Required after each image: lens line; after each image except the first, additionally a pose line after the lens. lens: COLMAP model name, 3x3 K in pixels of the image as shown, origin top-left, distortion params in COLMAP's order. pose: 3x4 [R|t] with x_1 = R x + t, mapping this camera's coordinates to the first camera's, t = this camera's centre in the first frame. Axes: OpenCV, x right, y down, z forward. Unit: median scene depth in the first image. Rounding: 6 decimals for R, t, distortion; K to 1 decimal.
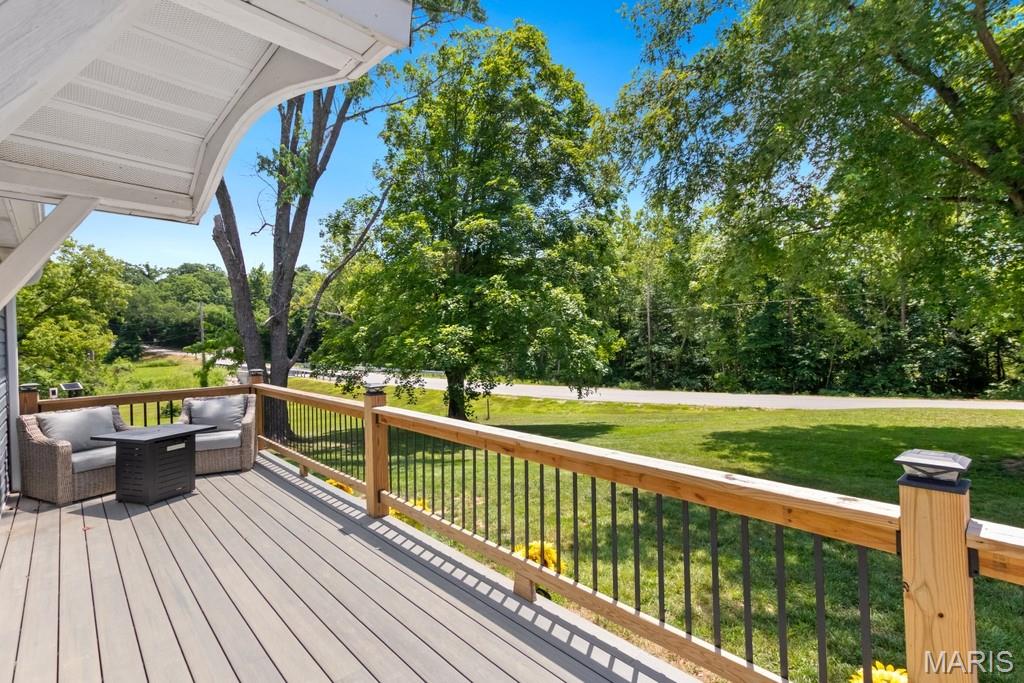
lens RADIAL K [[460.7, 0, 511.4], [0, 460.7, 349.1], [0, 0, 1]] dist [-0.001206, 0.000008]
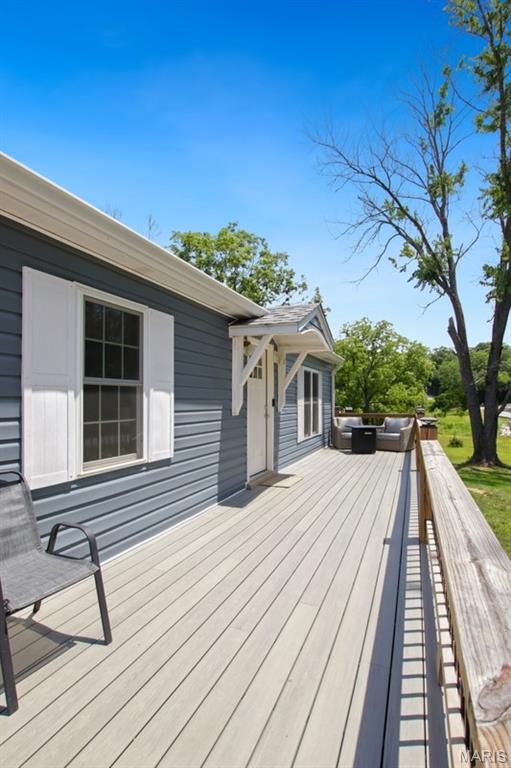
lens RADIAL K [[345.5, 0, 255.5], [0, 345.5, 384.0], [0, 0, 1]] dist [-0.001206, 0.000008]
pose [[0.362123, -0.024149, -0.931817, 0.236783], [-0.032159, 0.998746, -0.038381, 0.012946], [0.931575, 0.043865, 0.360892, -0.069420]]
